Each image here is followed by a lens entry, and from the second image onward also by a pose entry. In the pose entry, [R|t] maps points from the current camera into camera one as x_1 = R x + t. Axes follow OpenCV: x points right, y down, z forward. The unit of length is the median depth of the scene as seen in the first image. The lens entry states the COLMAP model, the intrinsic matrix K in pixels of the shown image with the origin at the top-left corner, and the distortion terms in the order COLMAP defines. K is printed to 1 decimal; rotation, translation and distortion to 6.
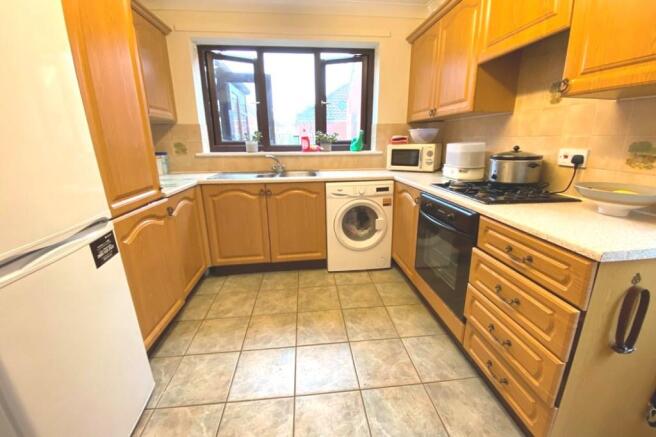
lens RADIAL K [[267.1, 0, 328.0], [0, 267.1, 211.4], [0, 0, 1]] dist [0.069786, -0.041836]
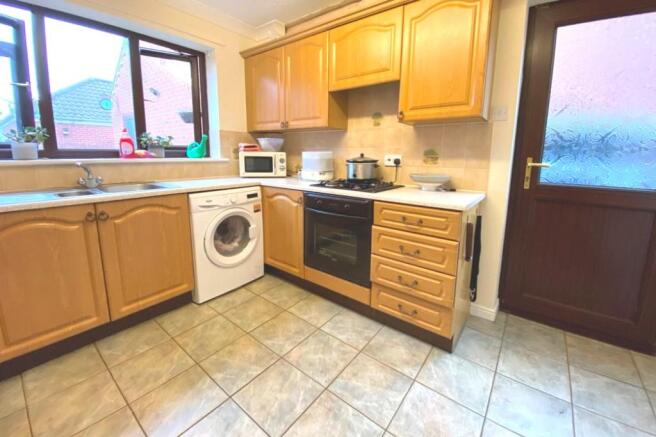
lens RADIAL K [[270.1, 0, 327.9], [0, 270.1, 196.8], [0, 0, 1]] dist [0.069838, -0.043871]
pose [[0.699527, -0.097854, 0.707874, -0.310138], [0.167651, 0.985406, -0.029455, -0.003118], [-0.694661, 0.139281, 0.705724, 0.111199]]
